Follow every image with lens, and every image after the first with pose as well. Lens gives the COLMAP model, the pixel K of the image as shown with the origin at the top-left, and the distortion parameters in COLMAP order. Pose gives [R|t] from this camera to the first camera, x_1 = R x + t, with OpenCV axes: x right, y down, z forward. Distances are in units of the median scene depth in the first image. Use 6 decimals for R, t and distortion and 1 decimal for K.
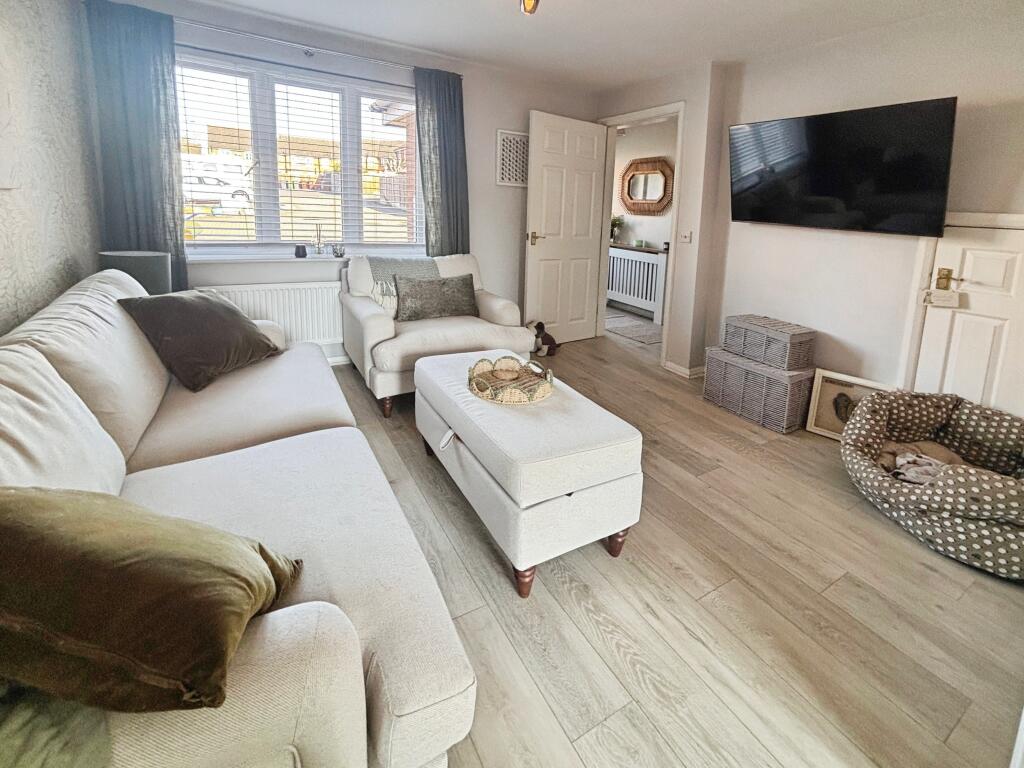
lens RADIAL K [[435.4, 0, 516.9], [0, 435.4, 381.8], [0, 0, 1]] dist [-0.001482, 0.000054]
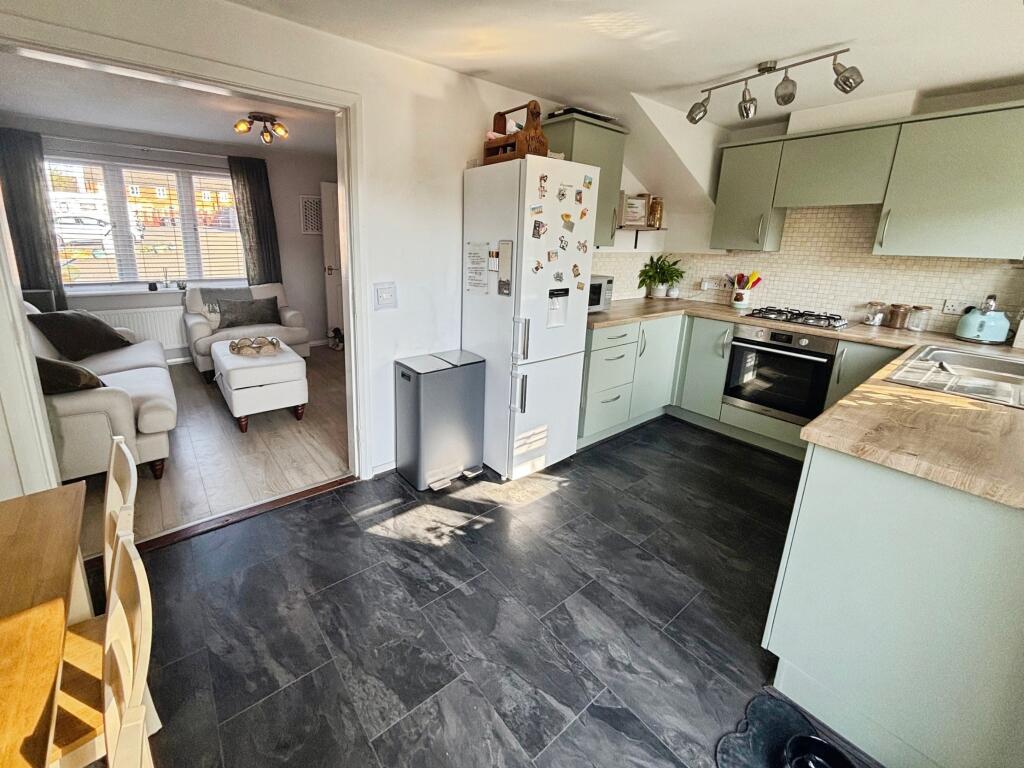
lens RADIAL K [[419.5, 0, 480.3], [0, 419.5, 402.2], [0, 0, 1]] dist [0.007975, 0.001039]
pose [[0.990801, -0.080123, 0.109053, 0.414856], [0.080477, 0.996756, 0.001157, 0.177019], [-0.108792, 0.007630, 0.994035, -0.533806]]
